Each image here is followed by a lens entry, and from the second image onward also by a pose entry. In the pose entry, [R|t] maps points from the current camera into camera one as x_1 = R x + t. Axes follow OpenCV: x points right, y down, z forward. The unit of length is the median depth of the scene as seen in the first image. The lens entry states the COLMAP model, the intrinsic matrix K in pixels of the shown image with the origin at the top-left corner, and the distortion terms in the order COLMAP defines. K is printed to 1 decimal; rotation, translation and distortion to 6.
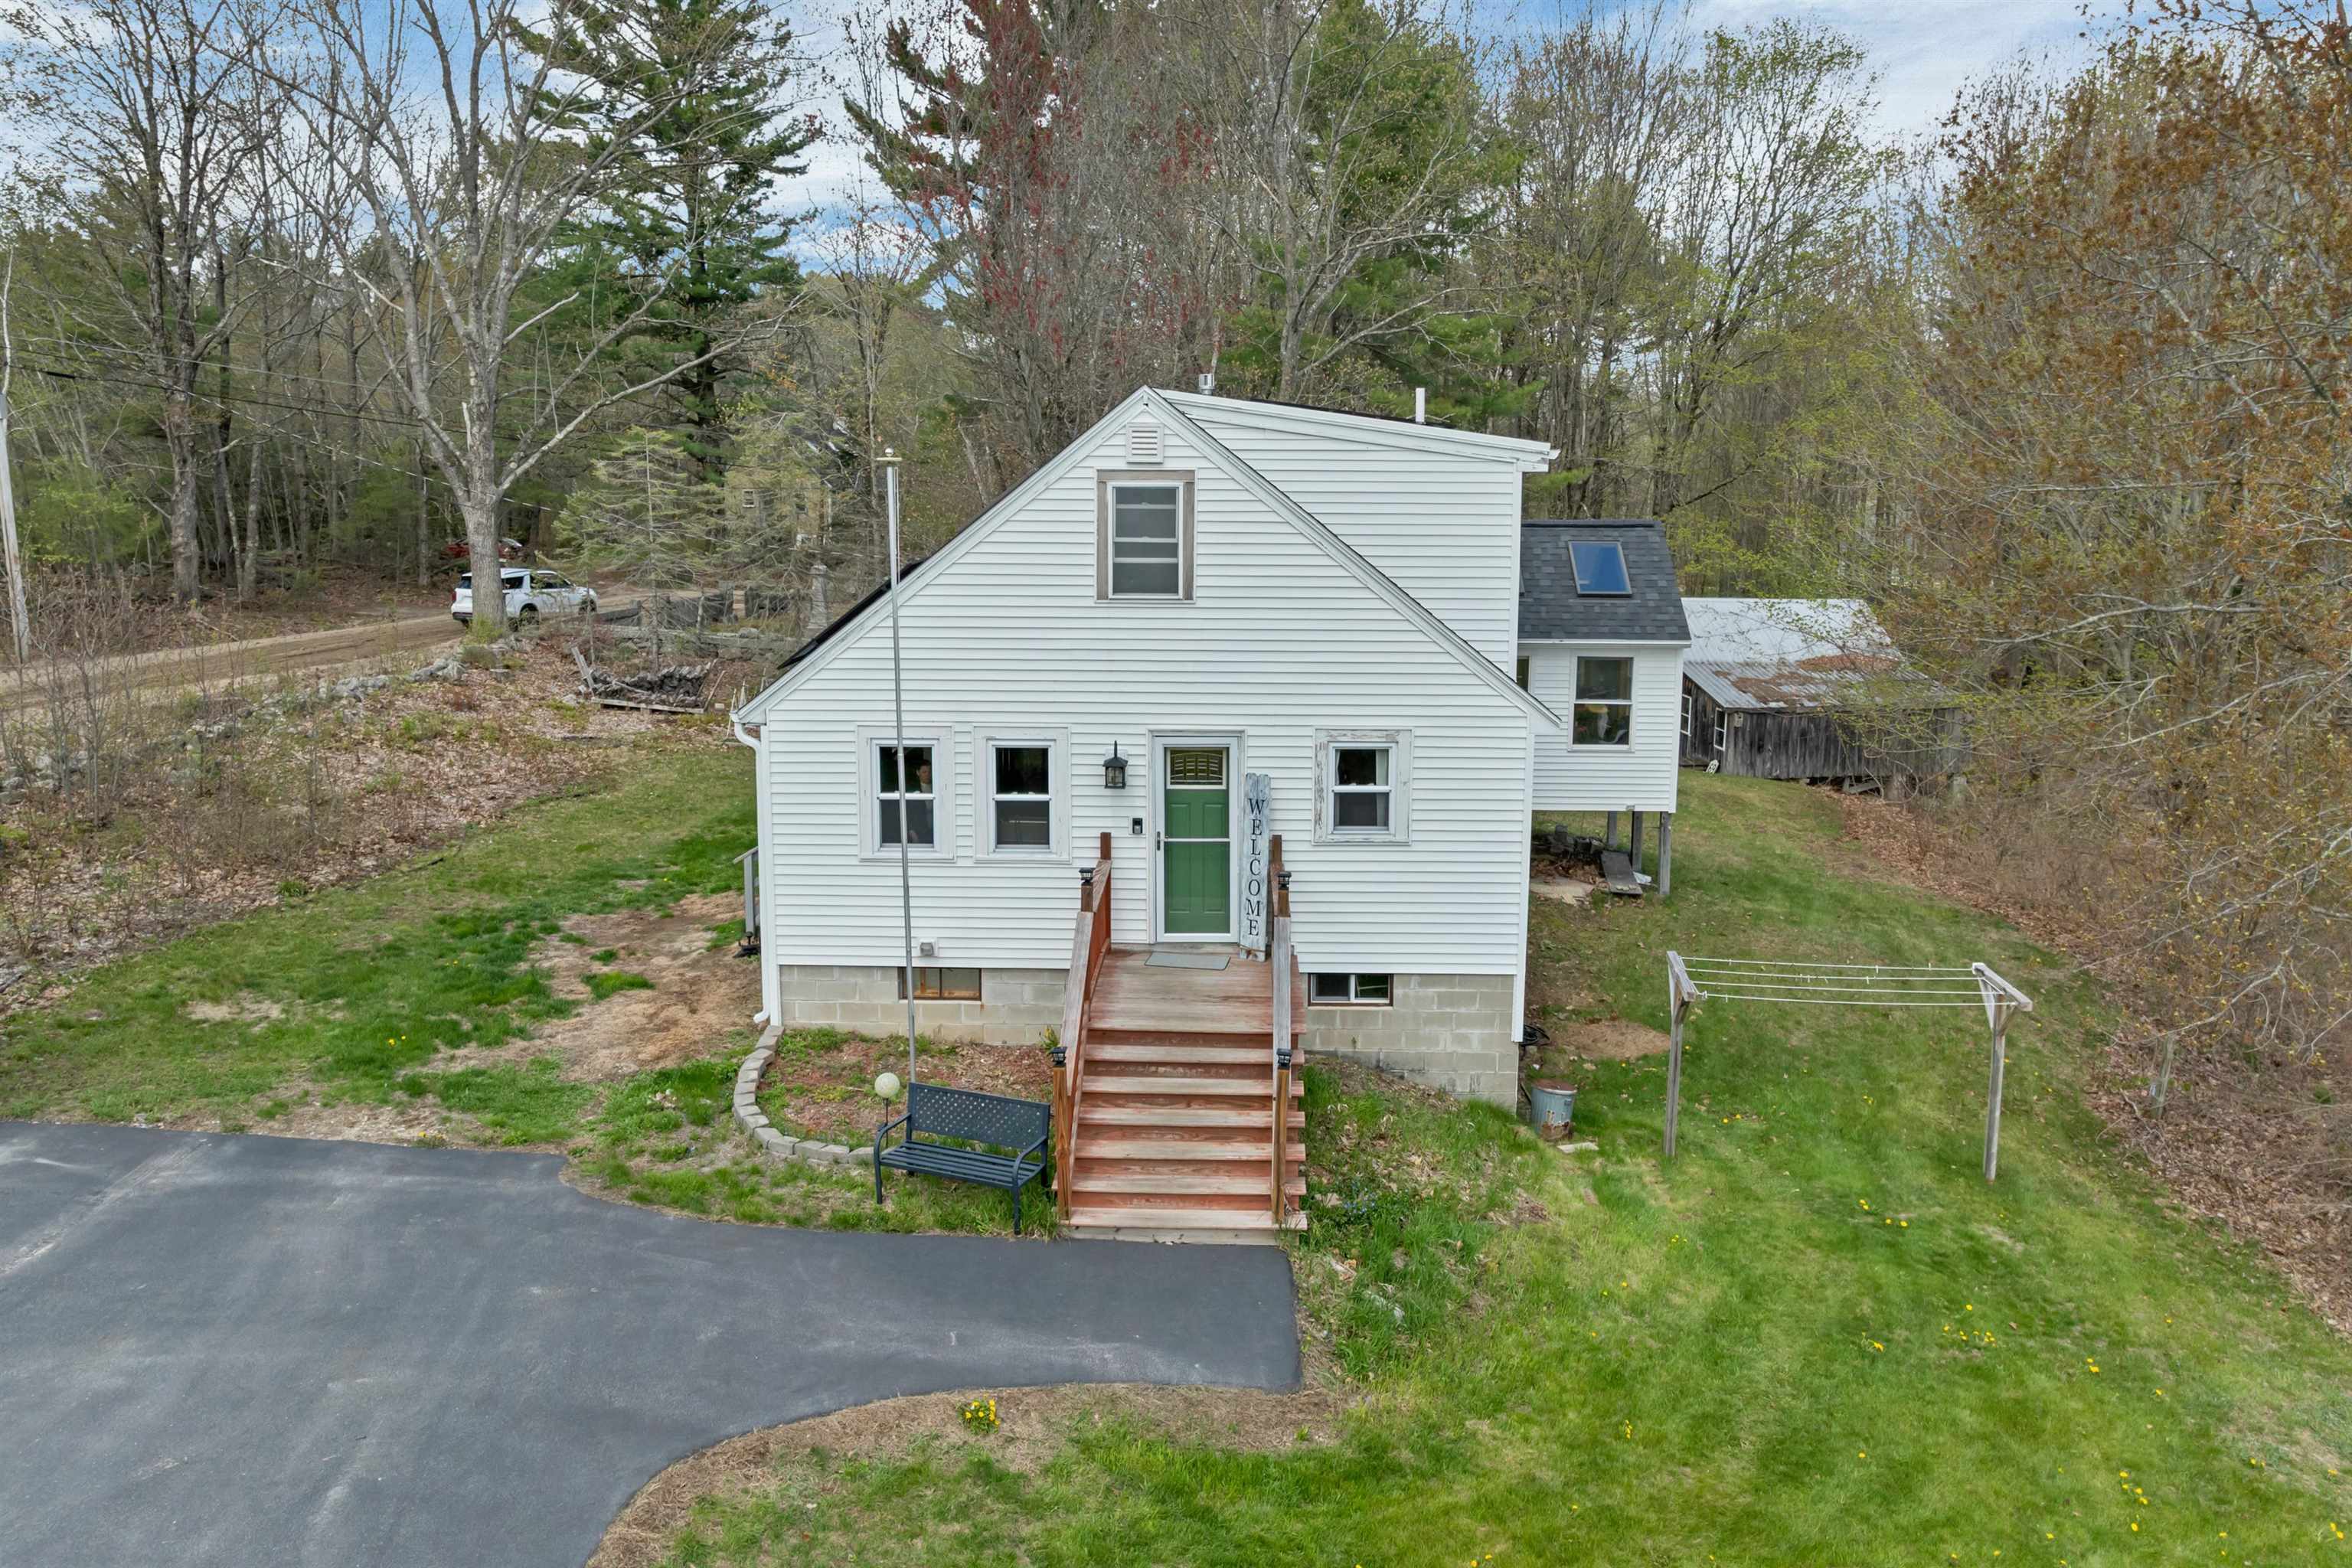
lens RADIAL K [[1690.0, 0, 1175.9], [0, 1690.0, 774.9], [0, 0, 1]] dist [-0.030688, -0.004001]
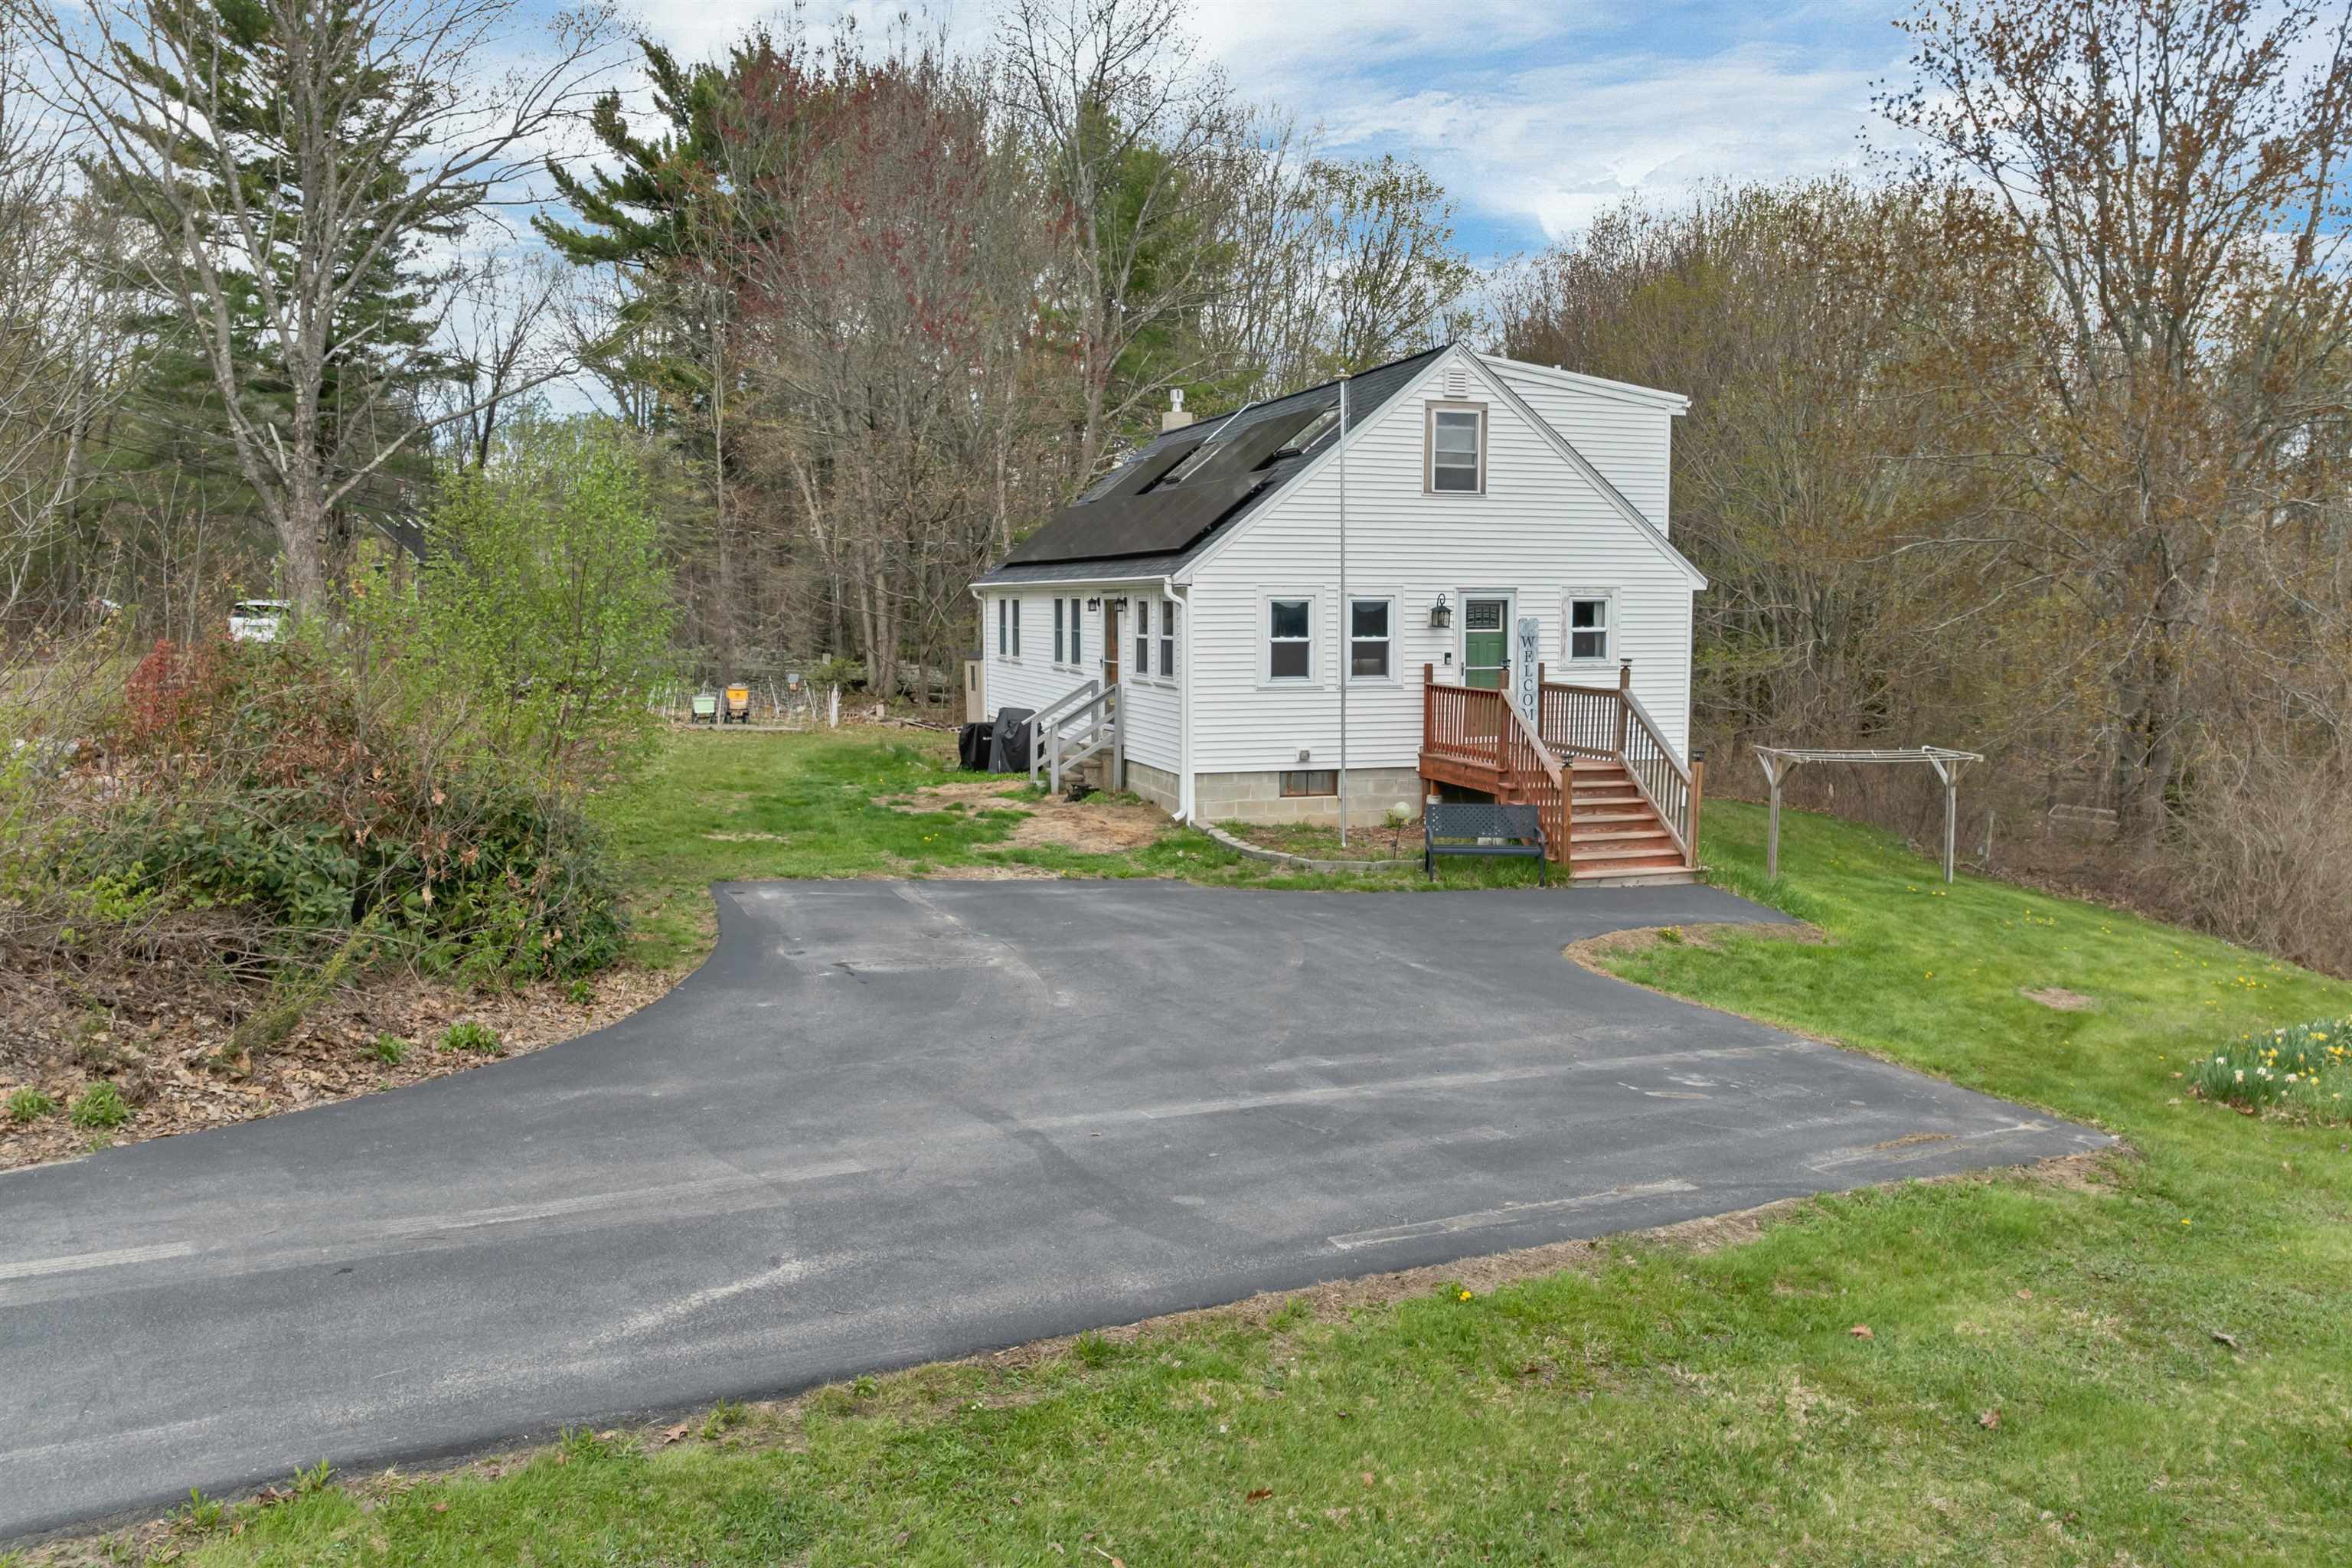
lens RADIAL K [[1690.0, 0, 1173.1], [0, 1690.0, 790.2], [0, 0, 1]] dist [-0.030688, -0.004001]
pose [[0.938936, -0.039442, 0.341823, -0.715606], [0.060411, 0.996874, -0.050912, 0.195697], [-0.338746, 0.068453, 0.938384, -0.215326]]
